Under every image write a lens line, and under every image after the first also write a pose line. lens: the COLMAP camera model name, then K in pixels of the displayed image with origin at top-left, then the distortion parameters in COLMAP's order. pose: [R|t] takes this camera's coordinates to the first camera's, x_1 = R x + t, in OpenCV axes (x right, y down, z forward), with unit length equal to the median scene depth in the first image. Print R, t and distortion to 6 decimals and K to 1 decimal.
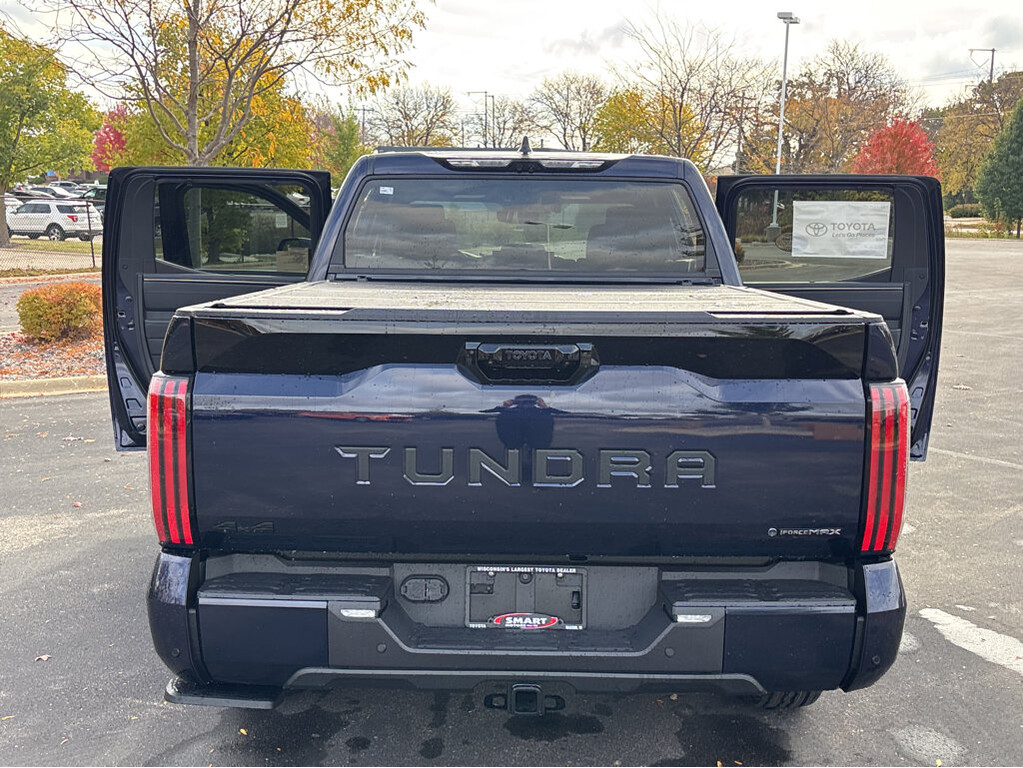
lens RADIAL K [[1167.1, 0, 504.0], [0, 1167.1, 394.7], [0, 0, 1]] dist [0.048730, 0.000000]
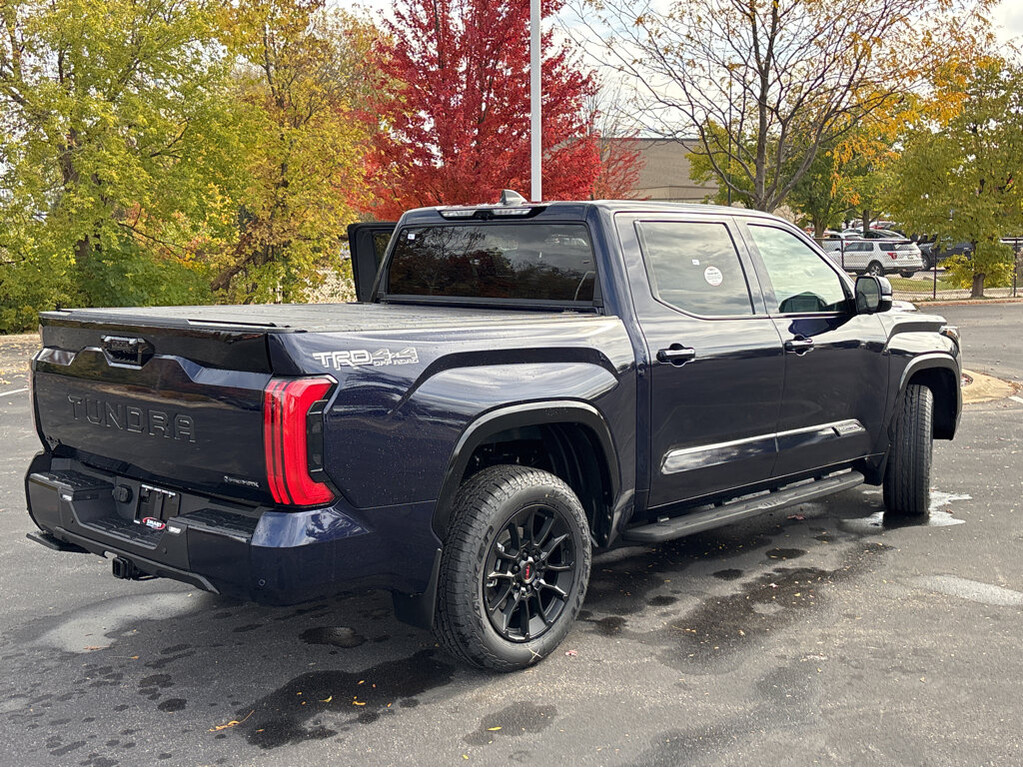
lens RADIAL K [[1167.1, 0, 509.9], [0, 1167.1, 380.0], [0, 0, 1]] dist [0.048730, 0.000000]
pose [[0.732860, 0.059585, -0.677765, 0.725674], [-0.088630, 0.996030, -0.008270, -0.010195], [0.674582, 0.066131, 0.735232, 0.095948]]
